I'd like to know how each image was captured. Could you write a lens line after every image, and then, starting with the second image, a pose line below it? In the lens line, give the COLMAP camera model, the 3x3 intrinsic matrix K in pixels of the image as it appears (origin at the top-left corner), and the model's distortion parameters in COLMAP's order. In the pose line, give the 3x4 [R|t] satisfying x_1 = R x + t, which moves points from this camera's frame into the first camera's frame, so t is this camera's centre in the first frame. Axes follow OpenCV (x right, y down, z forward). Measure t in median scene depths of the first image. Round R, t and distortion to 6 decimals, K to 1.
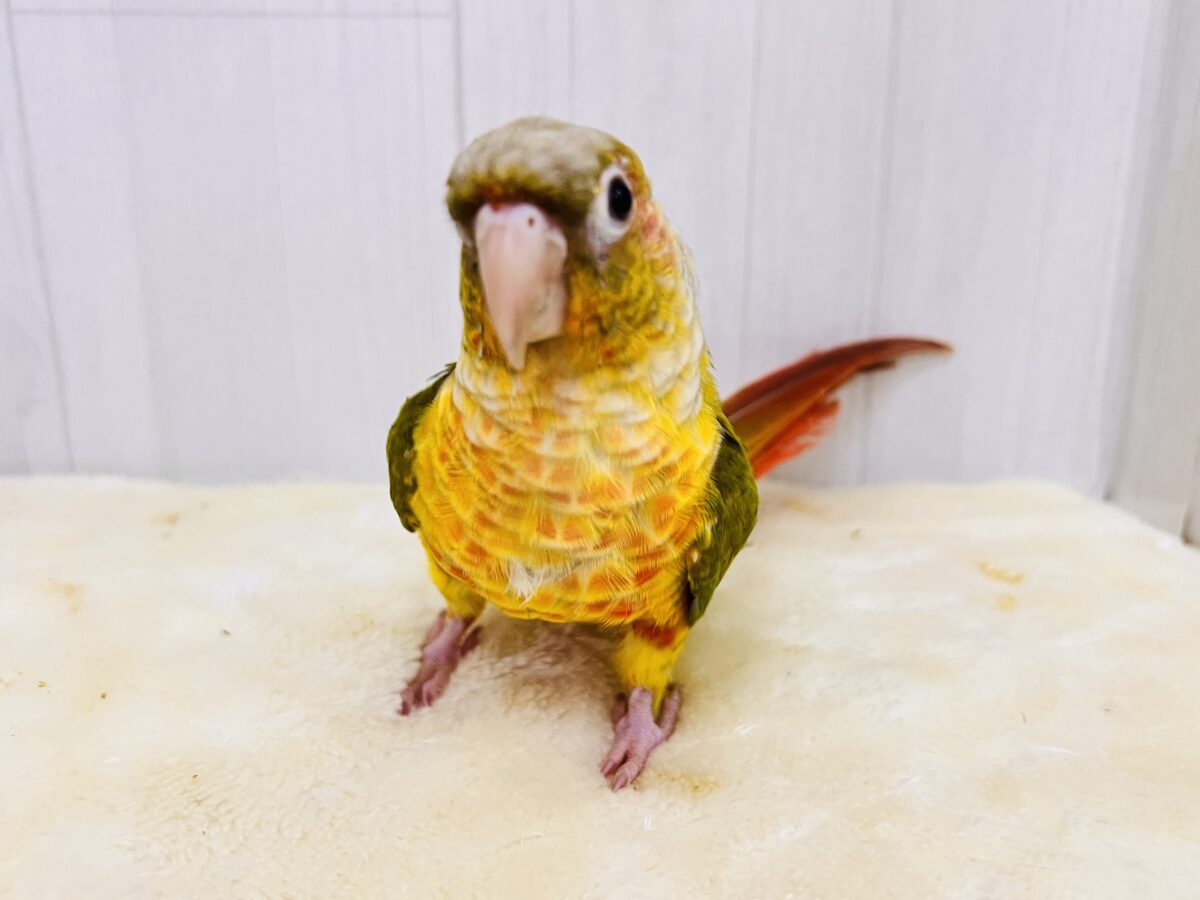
lens RADIAL K [[1062.9, 0, 639.5], [0, 1062.9, 449.1], [0, 0, 1]] dist [-0.003602, -0.013113]
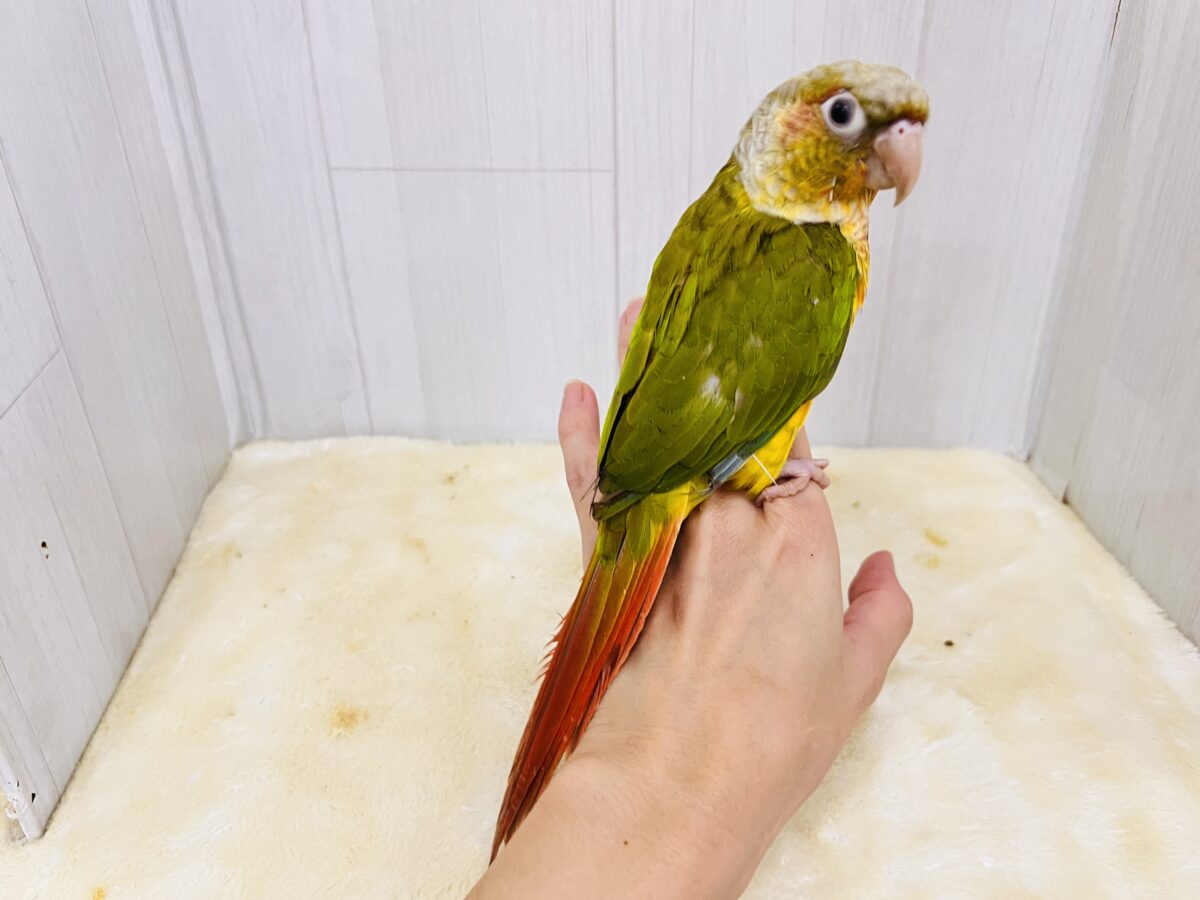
lens RADIAL K [[1062.9, 0, 639.5], [0, 1062.9, 449.1], [0, 0, 1]] dist [-0.003602, -0.013113]
pose [[0.998058, 0.017398, -0.059811, -0.038203], [0.000405, 0.958371, 0.285525, -0.455918], [0.062289, -0.284995, 0.956503, -0.575070]]
